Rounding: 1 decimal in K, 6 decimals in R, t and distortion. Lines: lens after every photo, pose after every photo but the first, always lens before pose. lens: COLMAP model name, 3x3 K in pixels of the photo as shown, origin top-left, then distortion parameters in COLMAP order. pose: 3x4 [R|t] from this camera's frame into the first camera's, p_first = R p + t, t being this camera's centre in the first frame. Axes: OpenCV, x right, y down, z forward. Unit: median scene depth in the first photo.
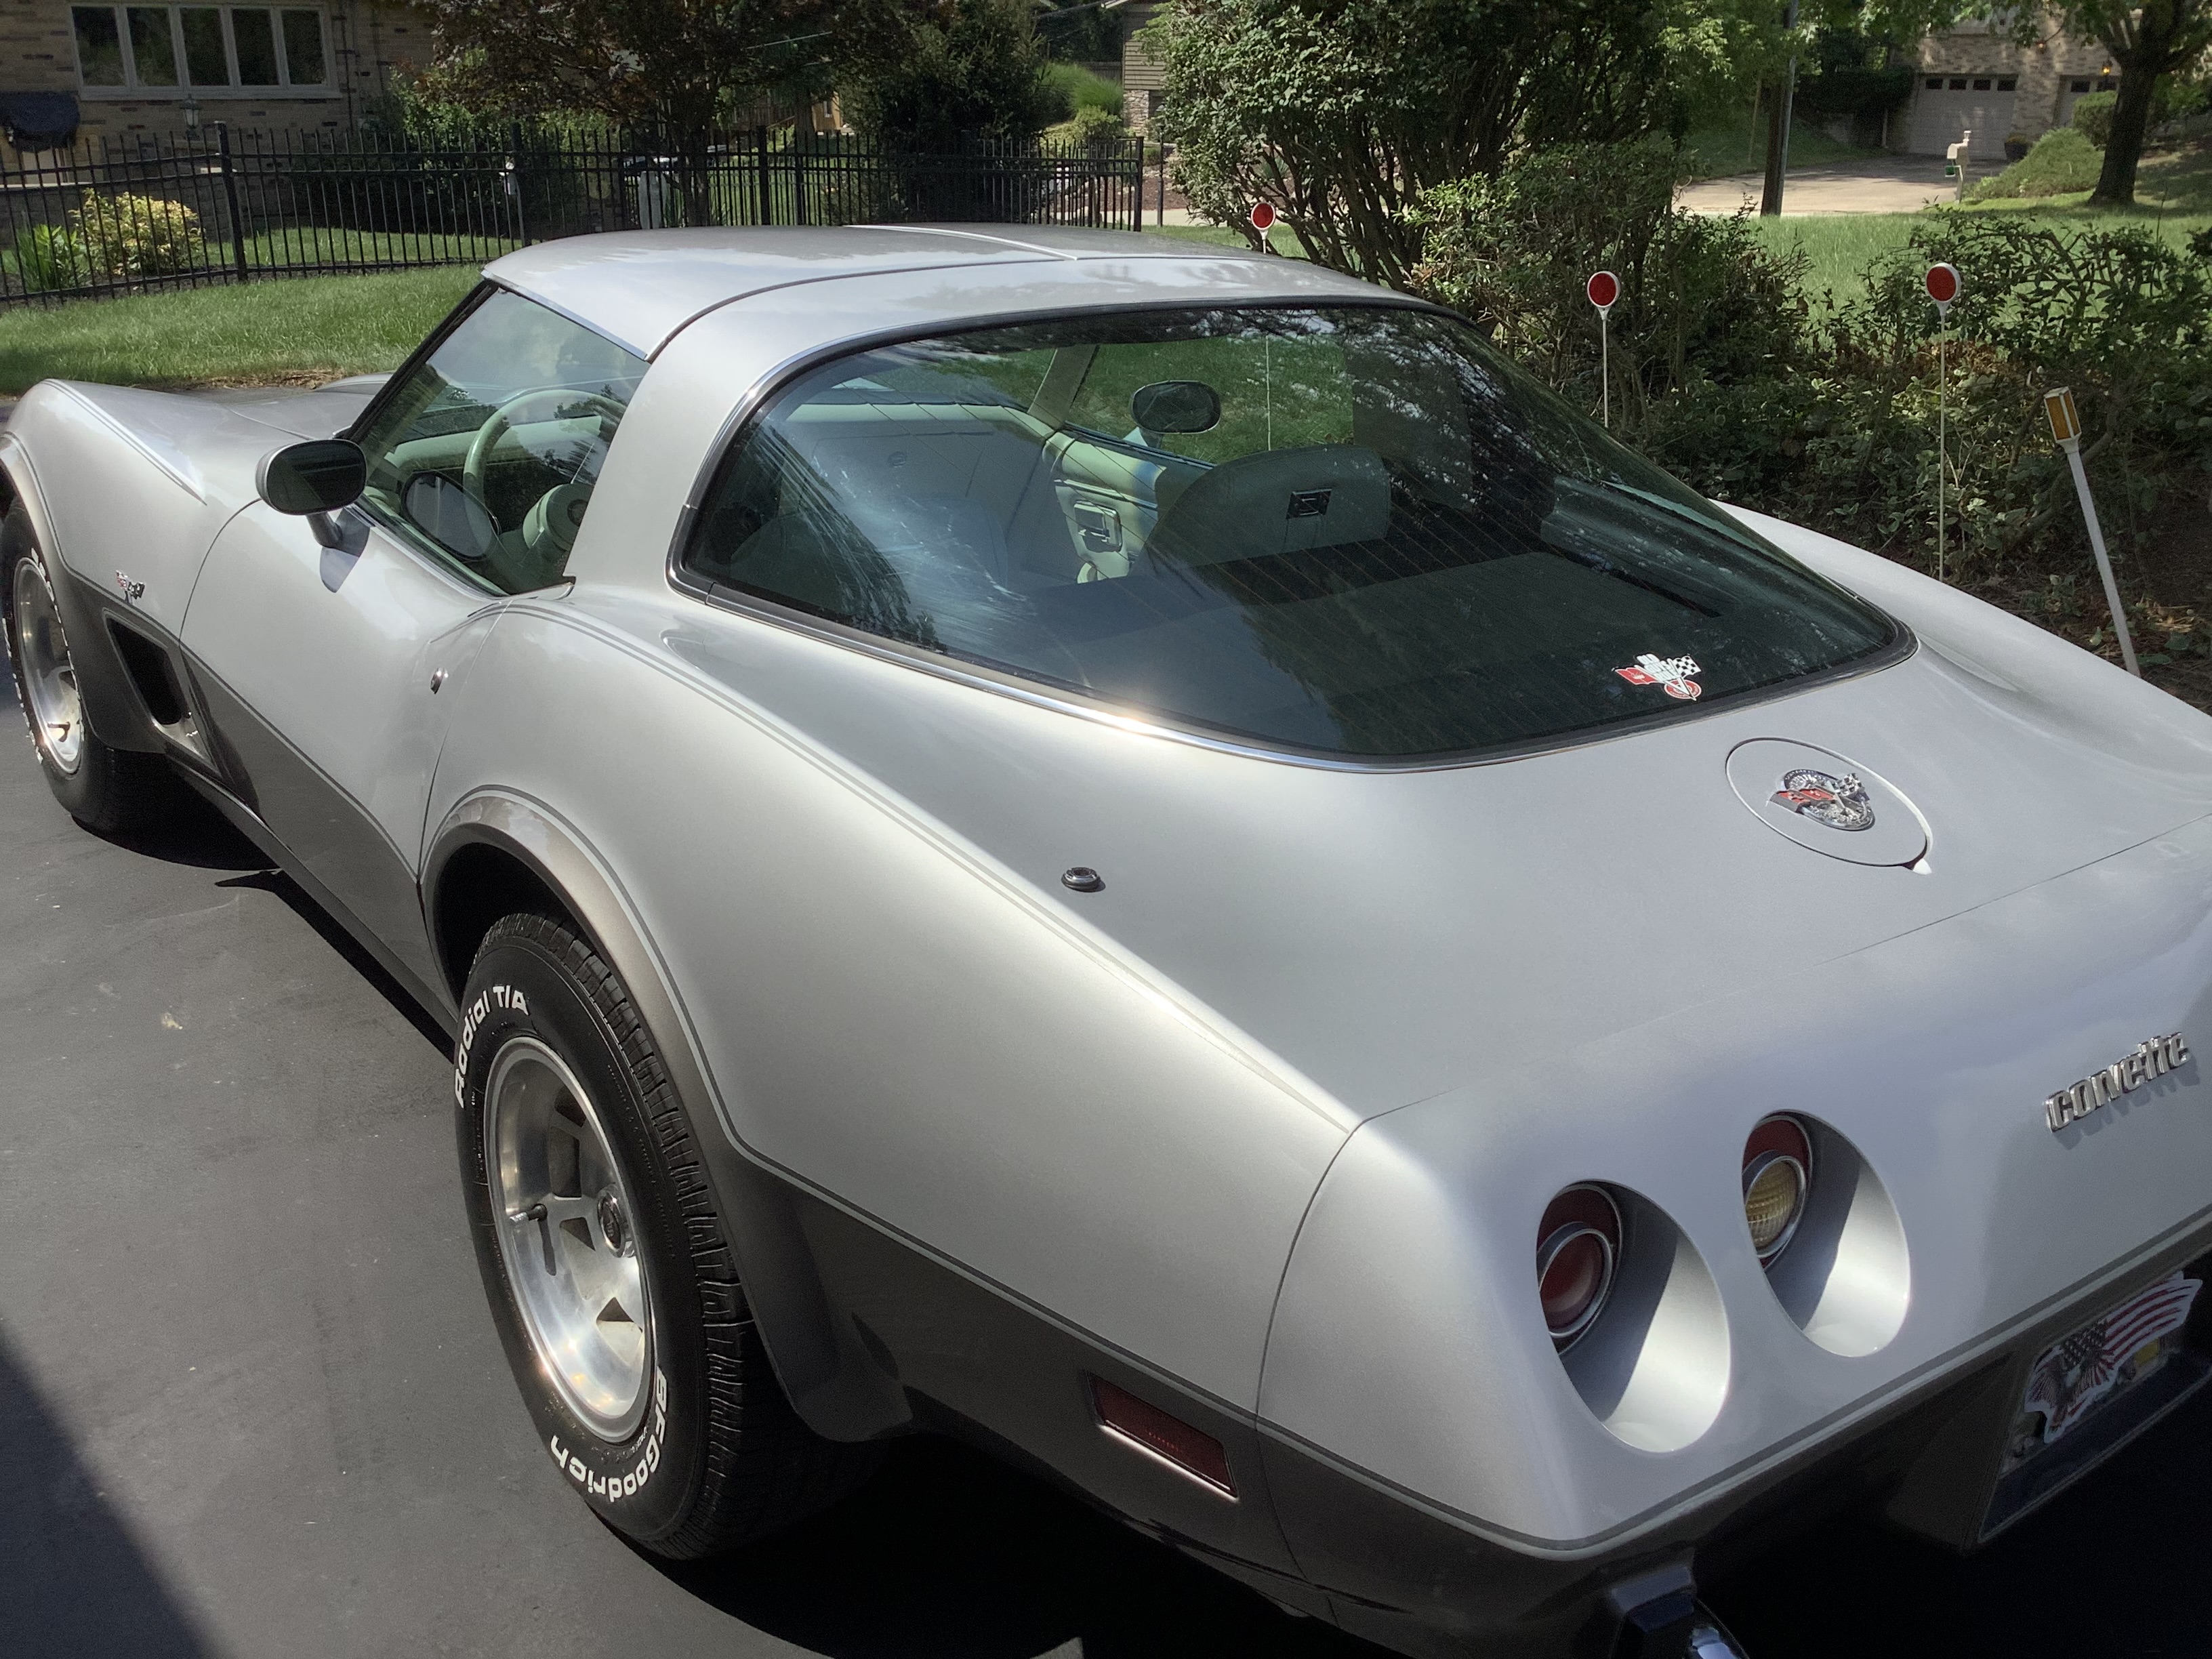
lens RADIAL K [[2016.4, 0, 1106.0], [0, 2016.4, 829.5], [0, 0, 1]] dist [0.009524, -0.016889]
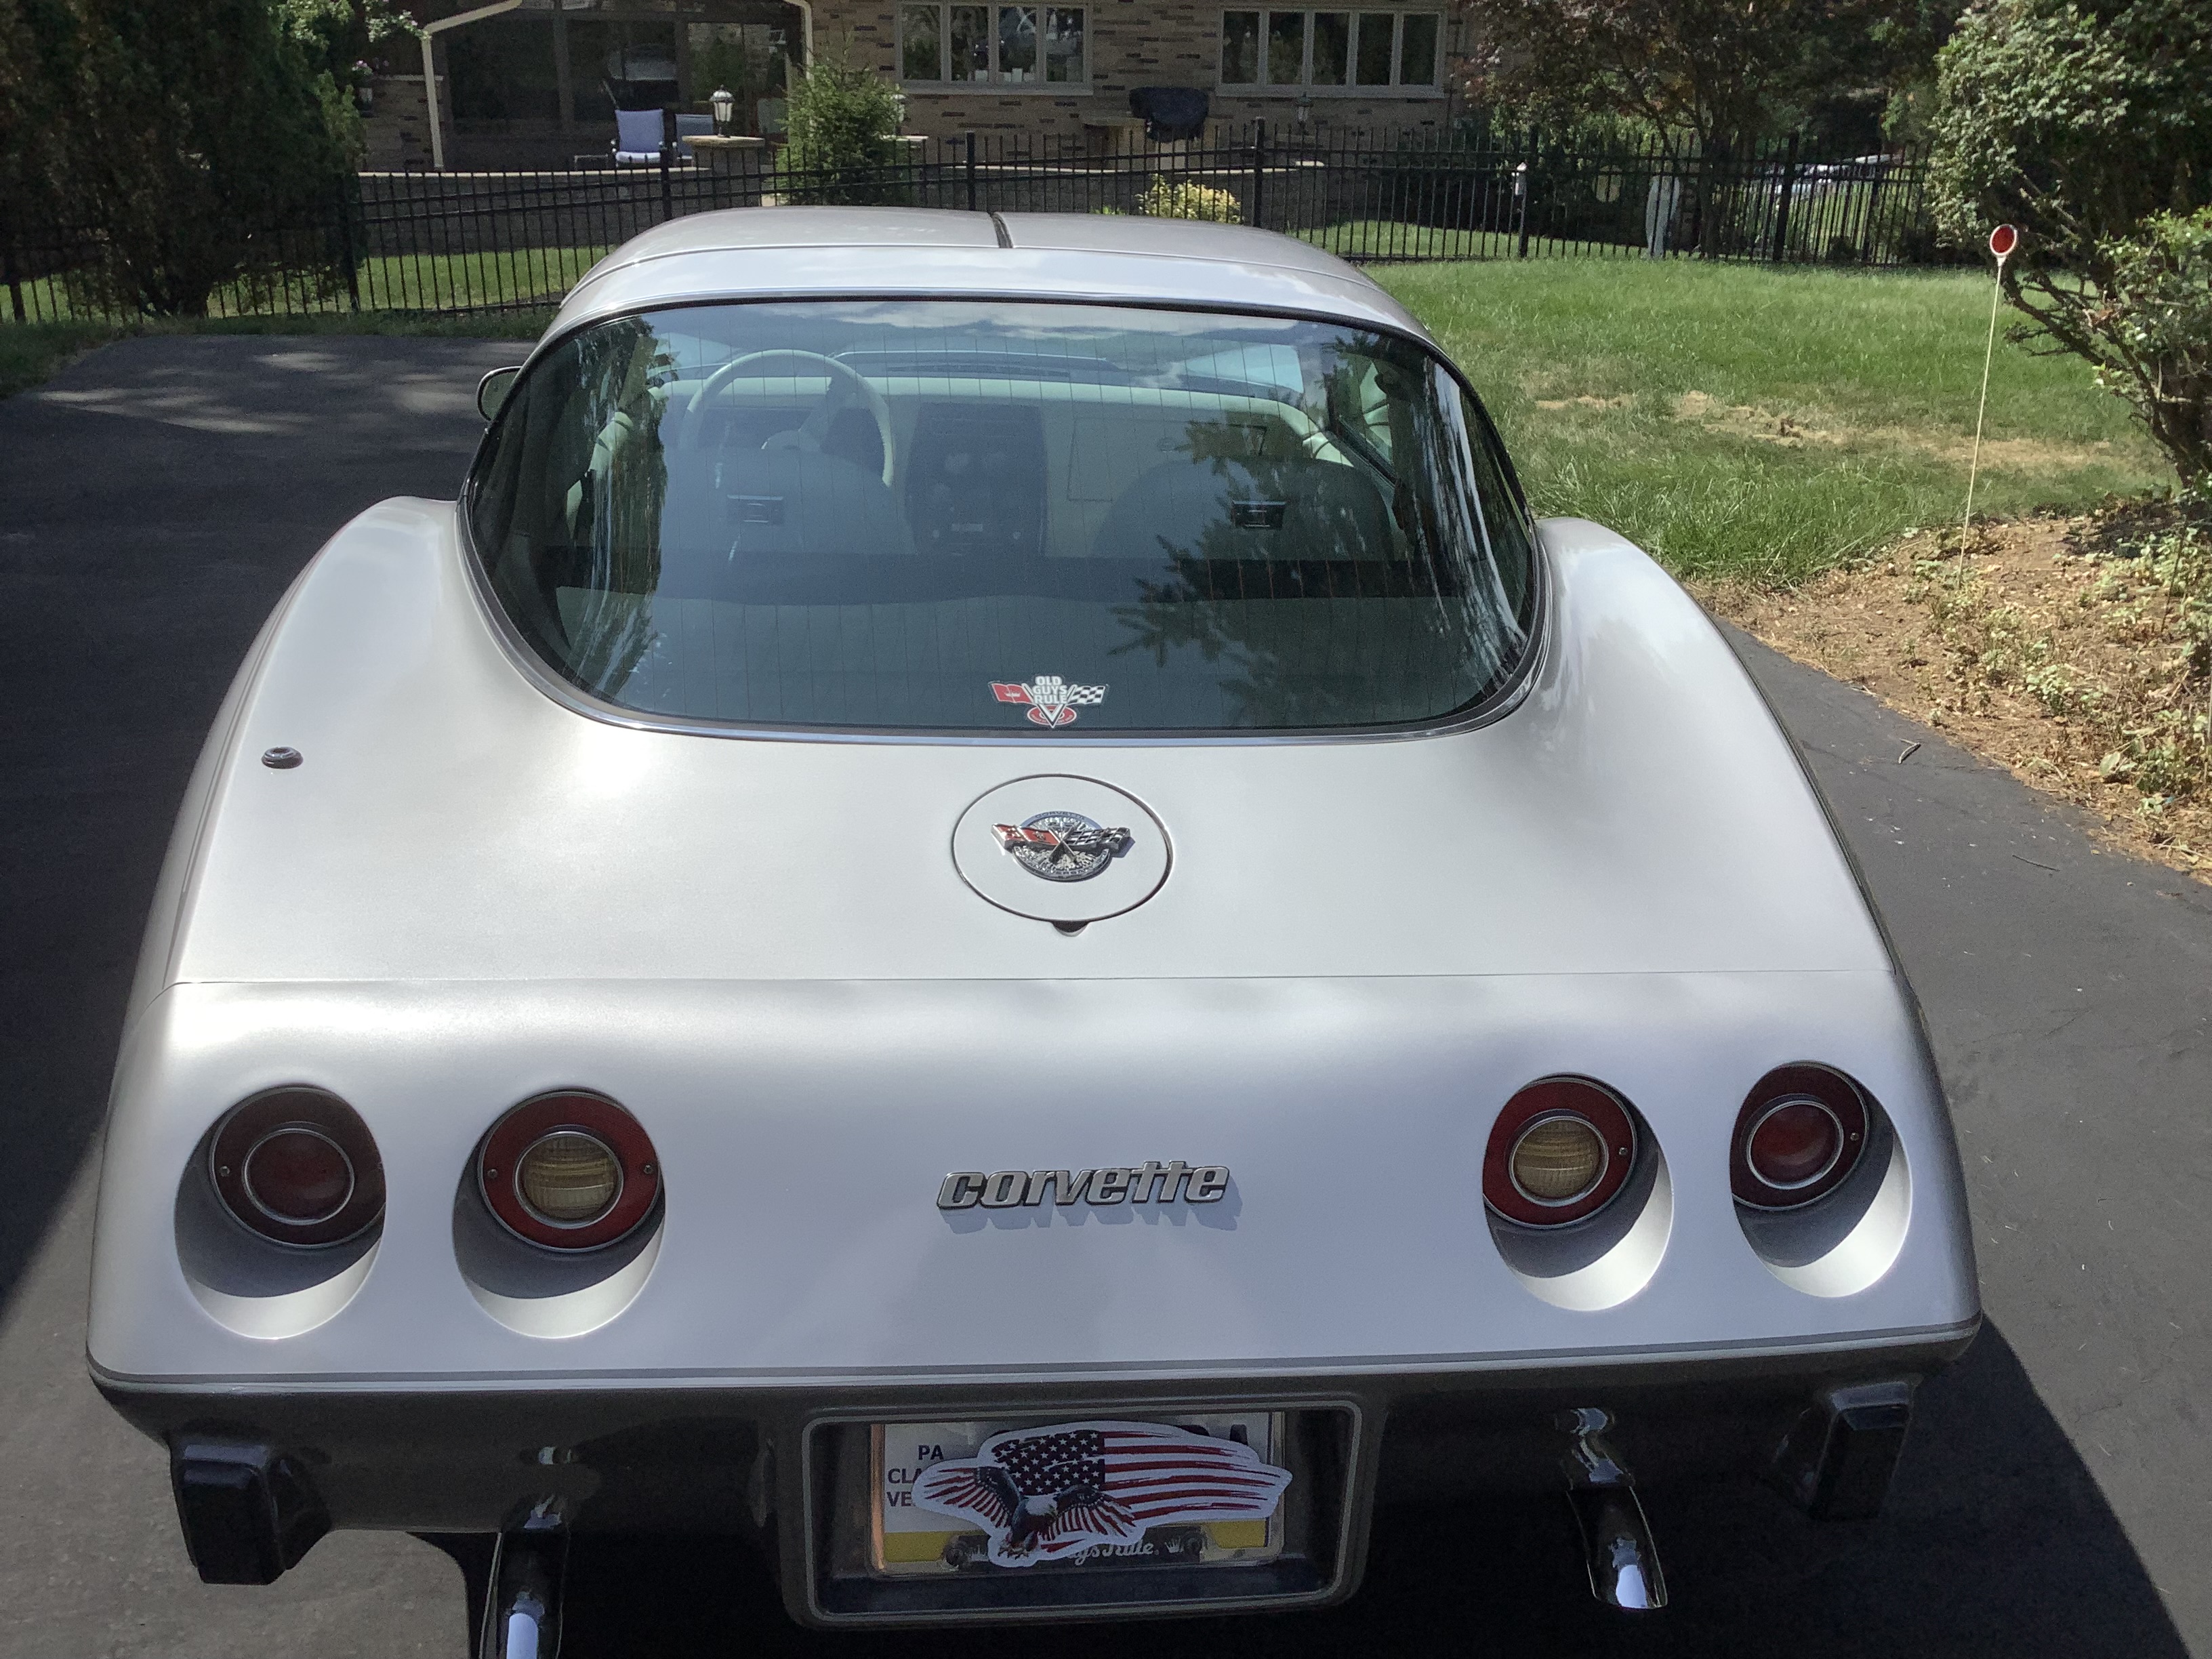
lens RADIAL K [[2053.7, 0, 1106.0], [0, 2053.7, 829.5], [0, 0, 1]] dist [-0.000928, -0.038333]
pose [[0.879901, 0.174184, -0.442079, 0.180490], [-0.177244, 0.983553, 0.034750, -0.013520], [0.440861, 0.047779, 0.896303, 0.040971]]
